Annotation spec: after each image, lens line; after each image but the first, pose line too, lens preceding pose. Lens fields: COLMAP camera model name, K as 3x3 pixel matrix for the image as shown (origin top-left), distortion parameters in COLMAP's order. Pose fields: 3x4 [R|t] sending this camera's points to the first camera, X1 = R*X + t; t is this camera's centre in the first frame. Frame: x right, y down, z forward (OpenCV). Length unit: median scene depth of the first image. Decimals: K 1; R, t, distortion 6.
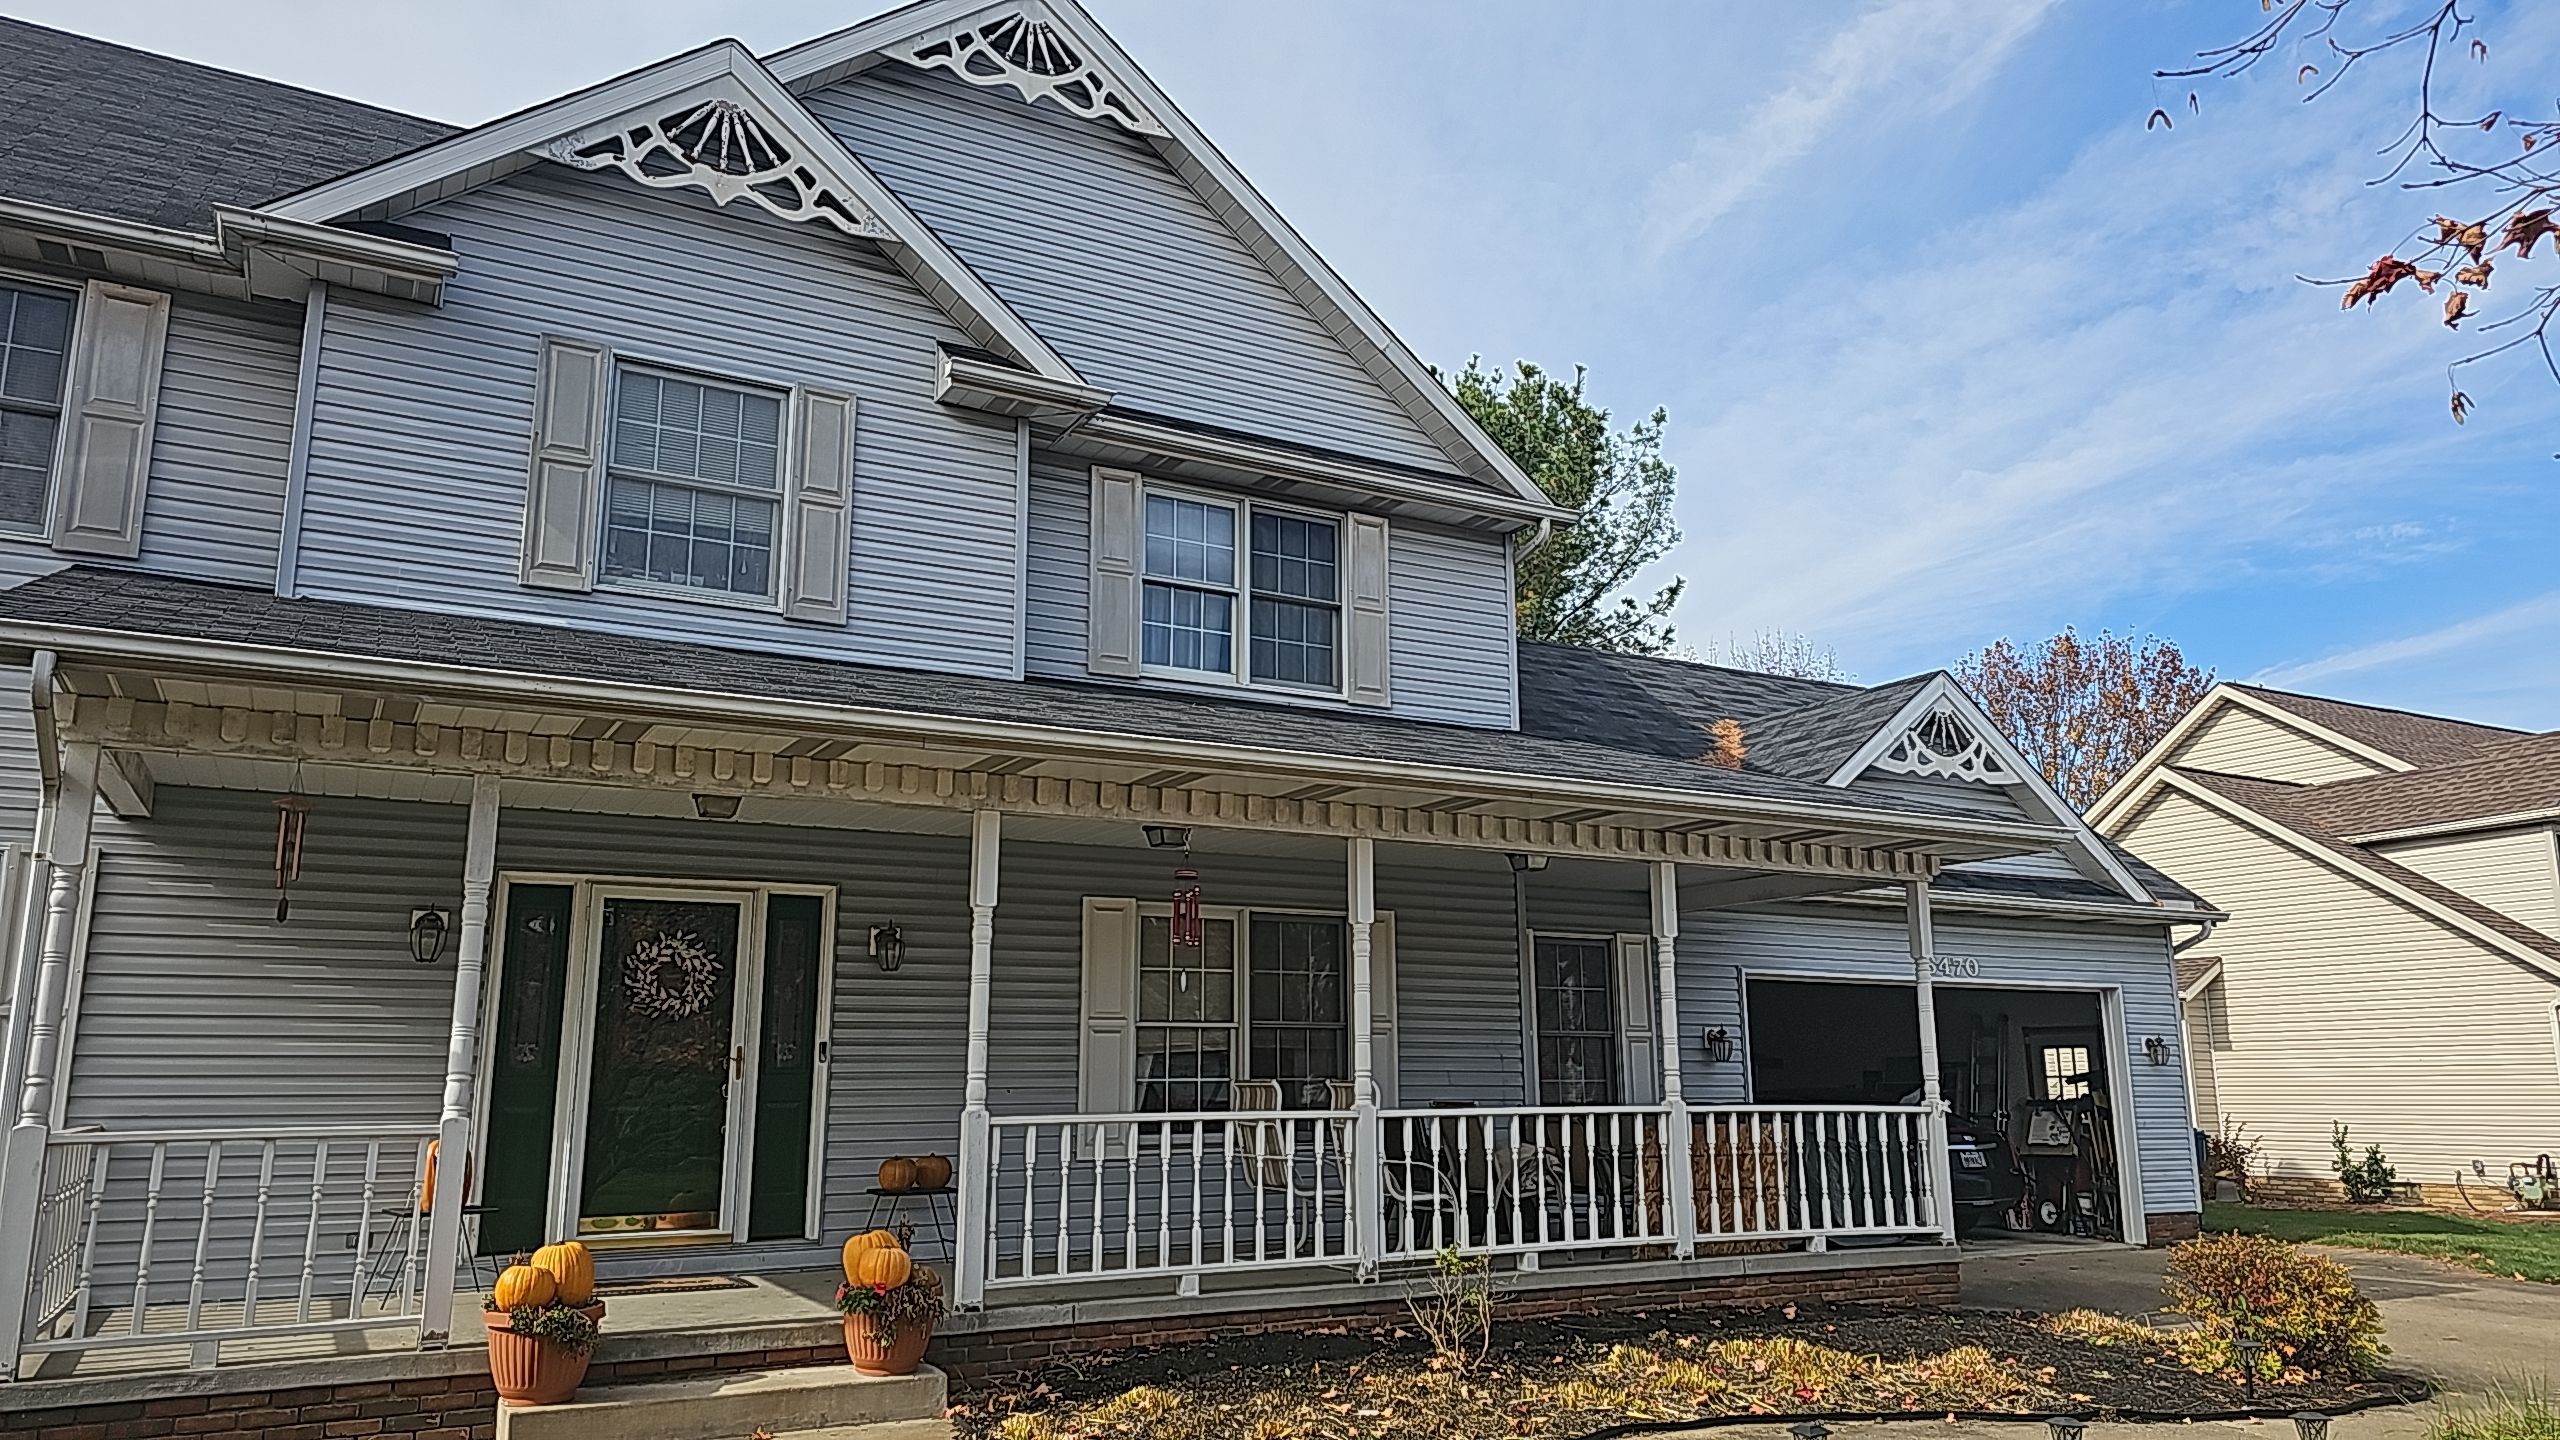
lens RADIAL K [[1755.8, 0, 1305.1], [0, 1755.8, 768.1], [0, 0, 1]] dist [0.071059, -0.066665]
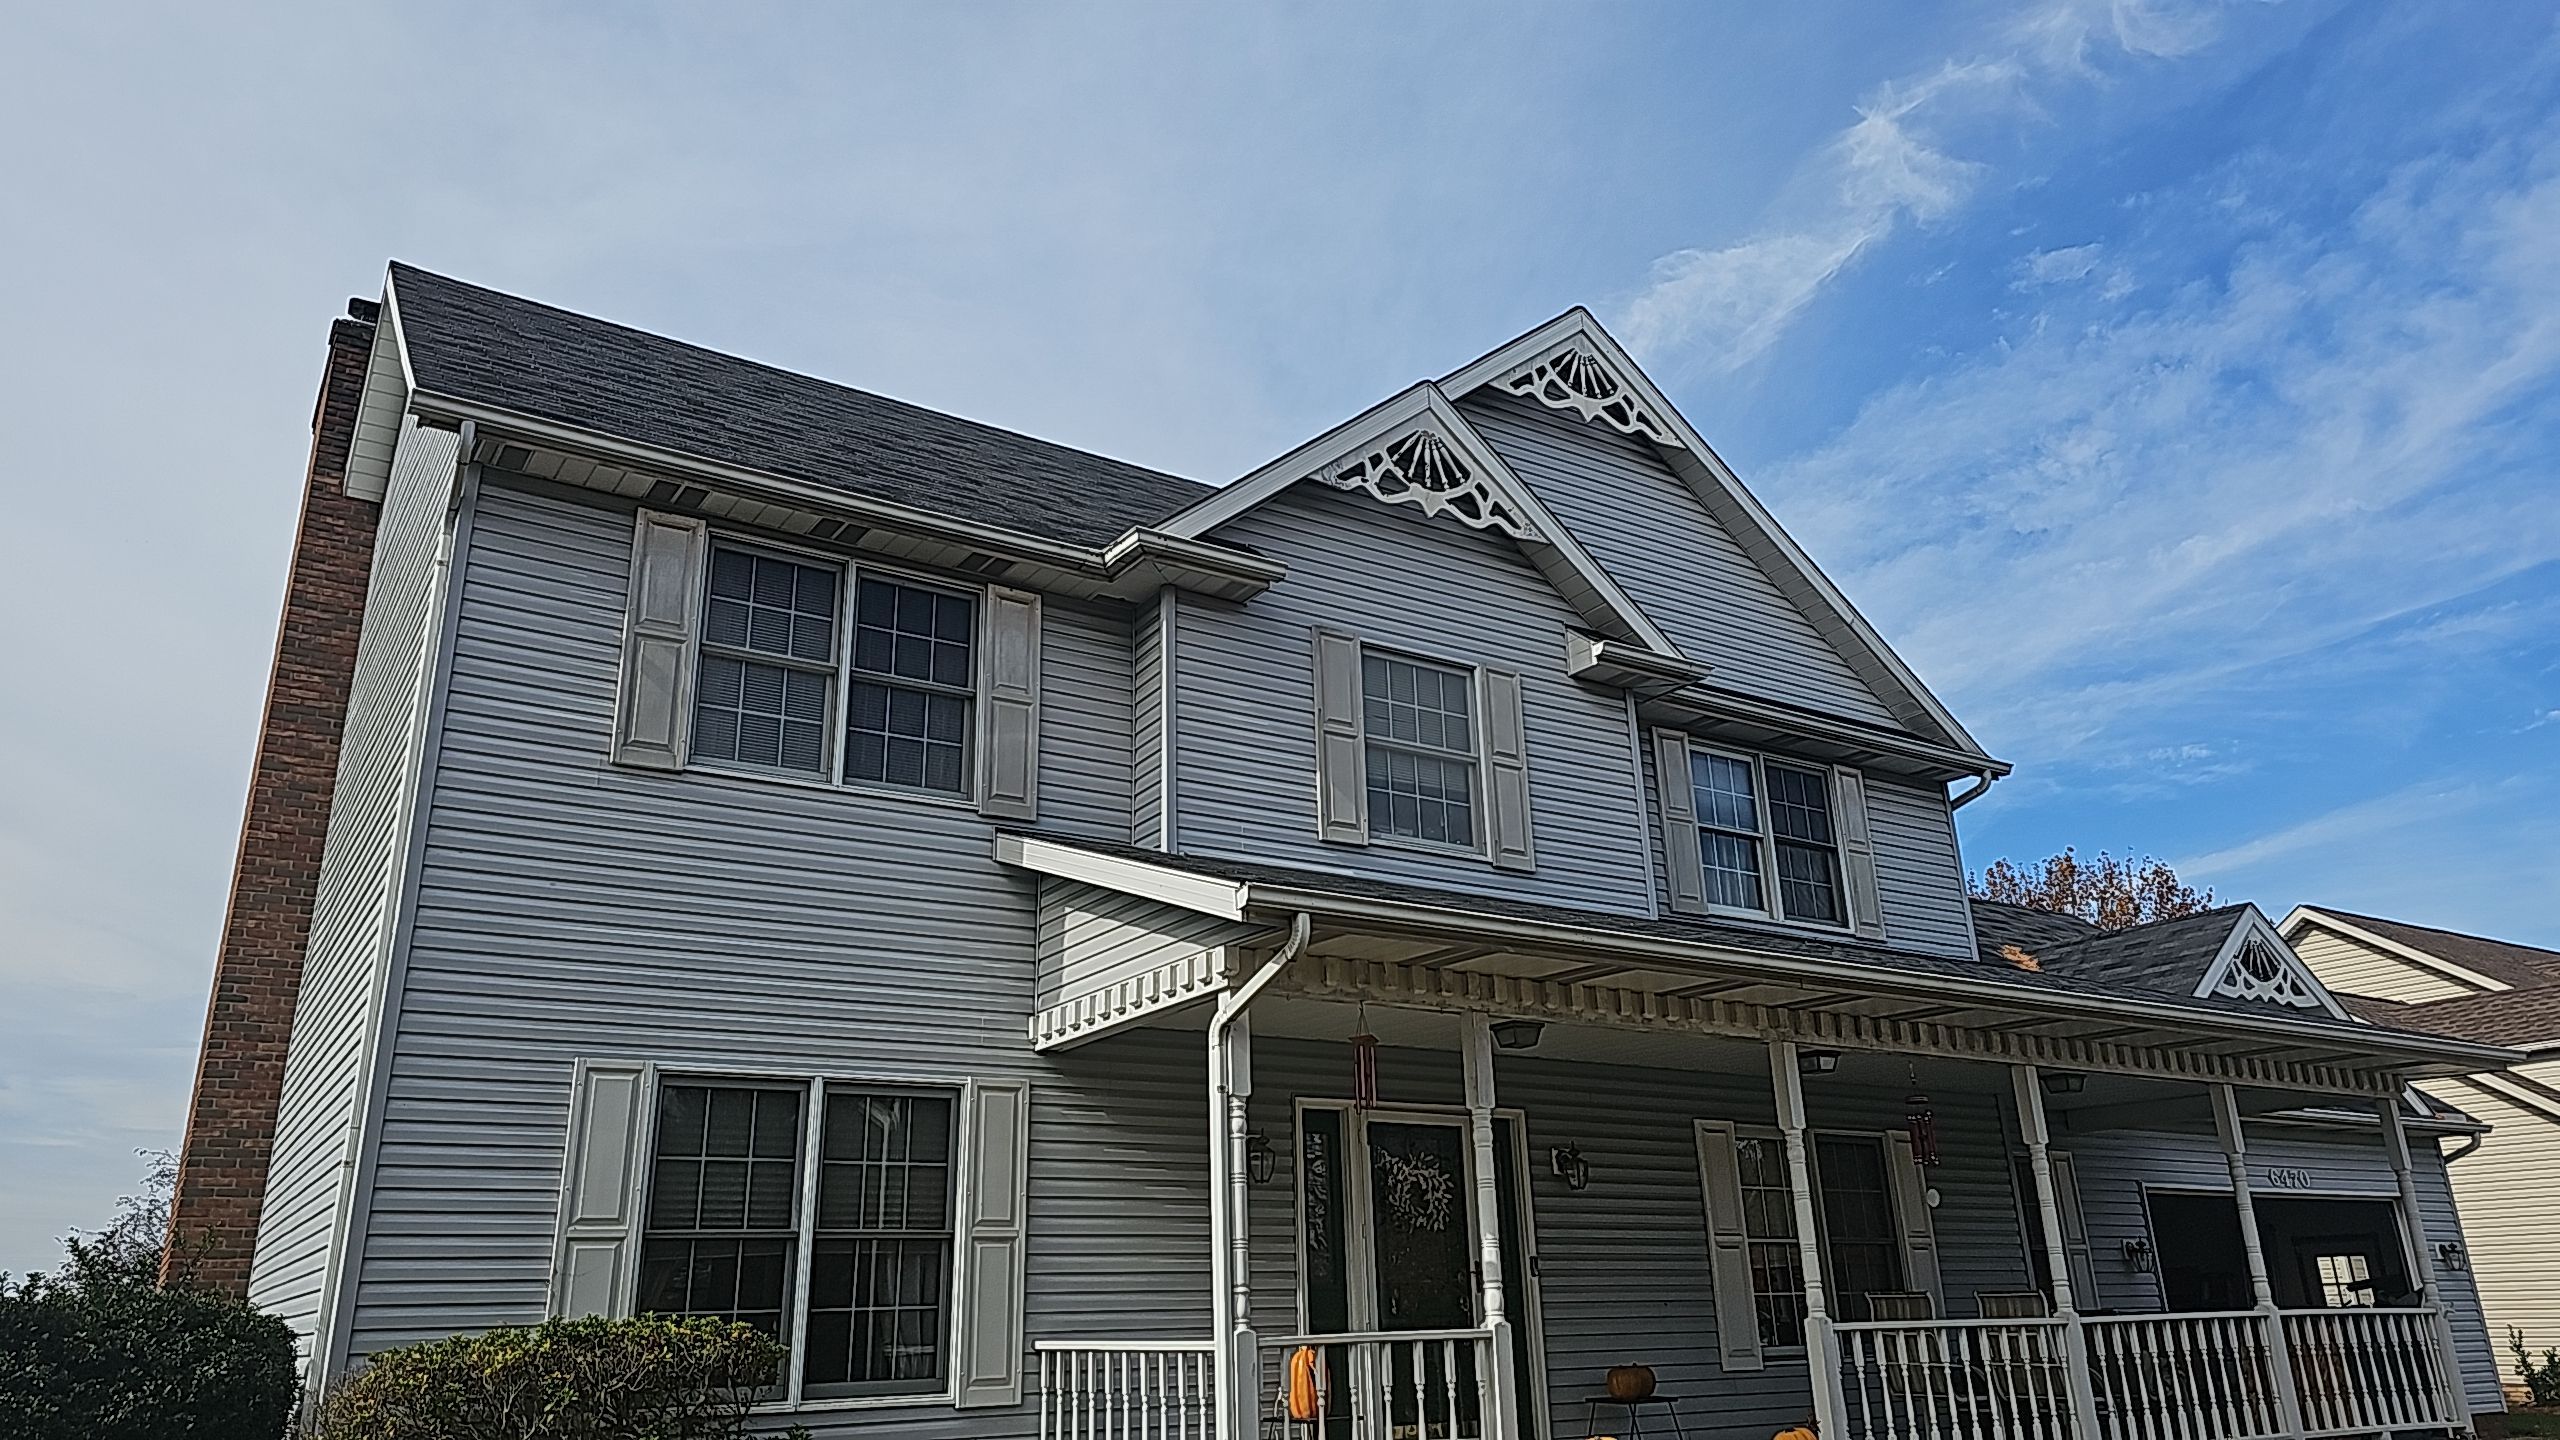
lens RADIAL K [[1755.8, 0, 1256.0], [0, 1755.8, 706.3], [0, 0, 1]] dist [0.071059, -0.066665]
pose [[0.997764, 0.000614, 0.066825, -0.447990], [0.010029, 0.987259, -0.158803, -0.007492], [-0.066072, 0.159118, 0.985046, -0.101010]]
